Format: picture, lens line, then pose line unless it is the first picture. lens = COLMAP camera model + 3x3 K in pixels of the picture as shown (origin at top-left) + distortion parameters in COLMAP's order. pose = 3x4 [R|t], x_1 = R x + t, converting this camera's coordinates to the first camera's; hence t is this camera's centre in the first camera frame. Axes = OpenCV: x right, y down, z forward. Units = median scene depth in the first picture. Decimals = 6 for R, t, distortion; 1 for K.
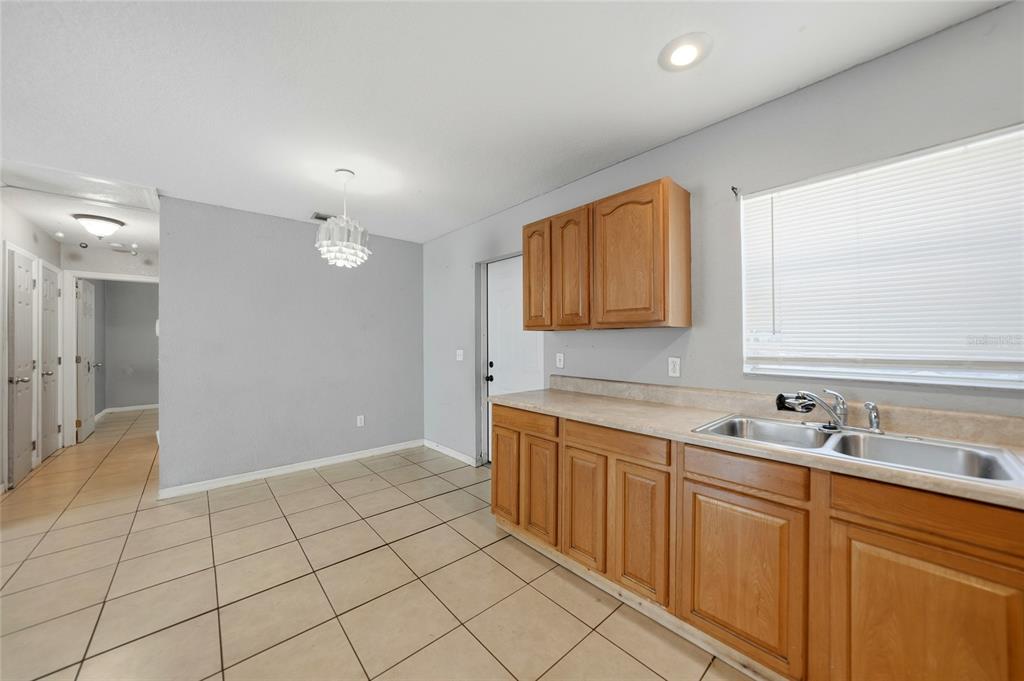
lens RADIAL K [[357.8, 0, 510.2], [0, 357.8, 338.7], [0, 0, 1]] dist [-0.027006, 0.004851]
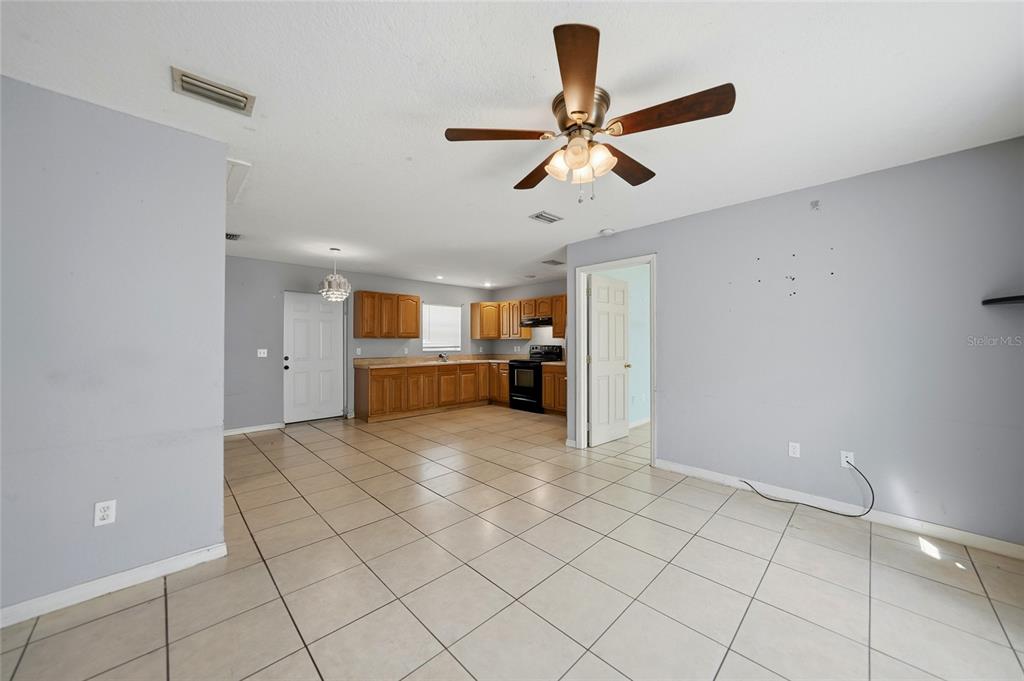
lens RADIAL K [[357.8, 0, 510.2], [0, 357.8, 338.7], [0, 0, 1]] dist [-0.027006, 0.004851]
pose [[-0.043089, 0.011058, 0.999010, -2.327177], [-0.004064, 0.999929, -0.011244, 0.003537], [-0.999063, -0.004544, -0.043041, 0.177872]]
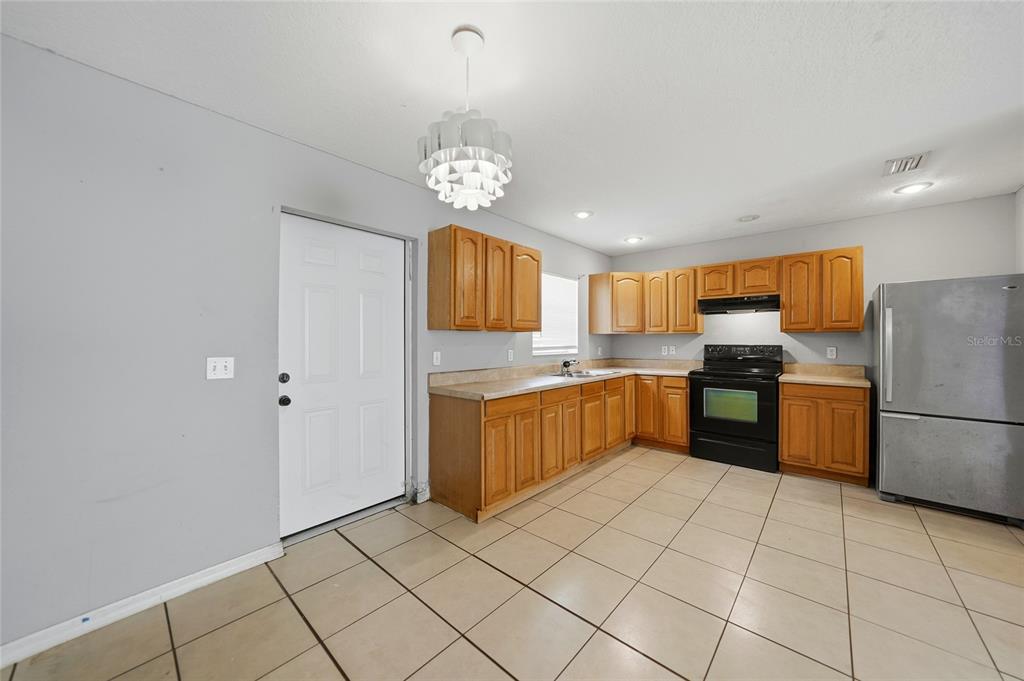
lens RADIAL K [[357.8, 0, 510.2], [0, 357.8, 338.7], [0, 0, 1]] dist [-0.027006, 0.004851]
pose [[-0.104962, 0.003821, 0.994469, -1.023357], [-0.005240, 0.999977, -0.004396, 0.007565], [-0.994462, -0.005673, -0.104939, 0.994285]]
